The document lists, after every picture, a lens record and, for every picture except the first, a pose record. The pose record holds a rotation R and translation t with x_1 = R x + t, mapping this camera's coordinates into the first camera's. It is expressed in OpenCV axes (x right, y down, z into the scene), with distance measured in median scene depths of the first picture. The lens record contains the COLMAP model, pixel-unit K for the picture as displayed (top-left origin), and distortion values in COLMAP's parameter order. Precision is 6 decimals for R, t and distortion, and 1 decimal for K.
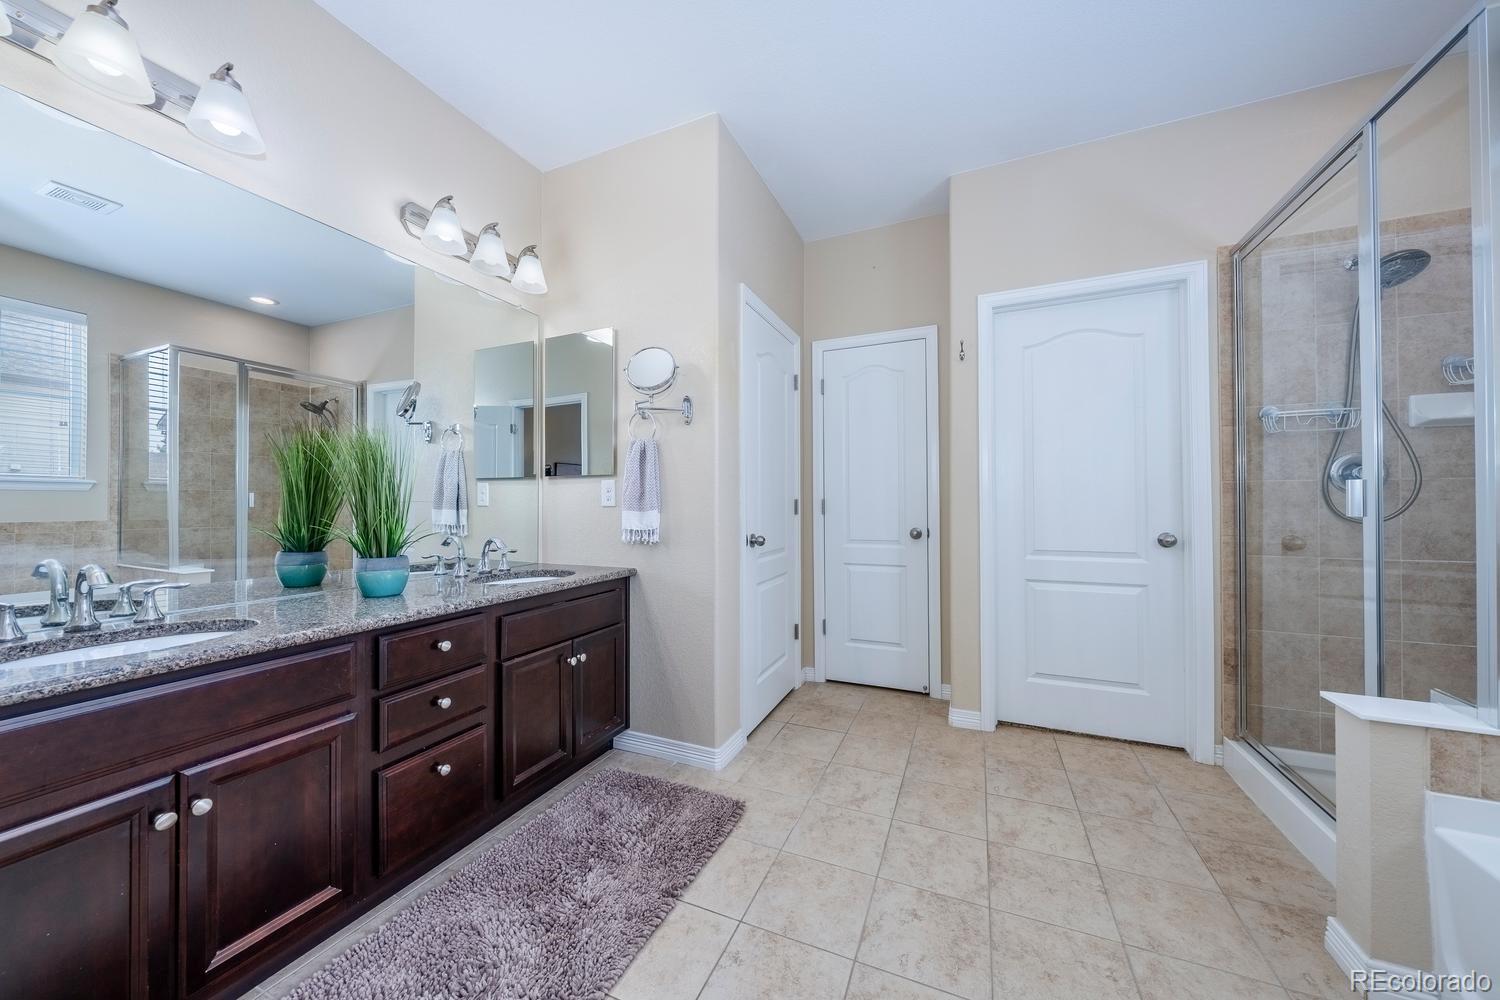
lens RADIAL K [[523.5, 0, 750.0], [0, 523.5, 500.0], [0, 0, 1]] dist [-0.000076, -0.000034]
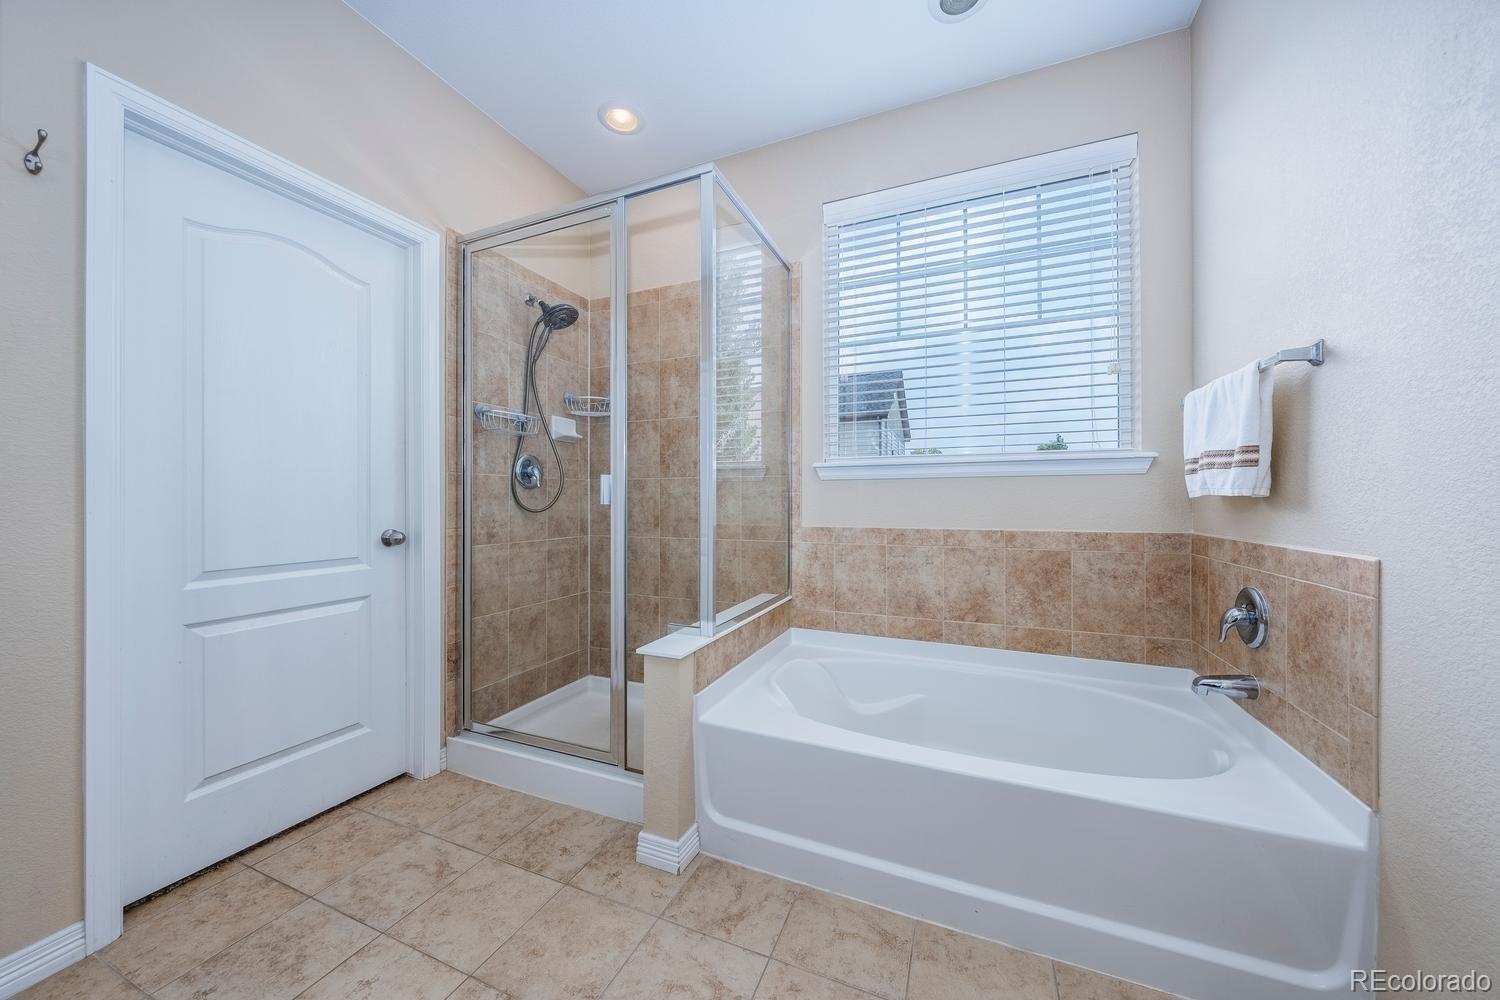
lens RADIAL K [[523.5, 0, 750.0], [0, 523.5, 500.0], [0, 0, 1]] dist [-0.000076, -0.000034]
pose [[-0.017749, 0.001414, 0.999841, -0.069266], [-0.006744, 0.999976, -0.001534, 0.013139], [-0.999820, -0.006770, -0.017739, 0.466354]]
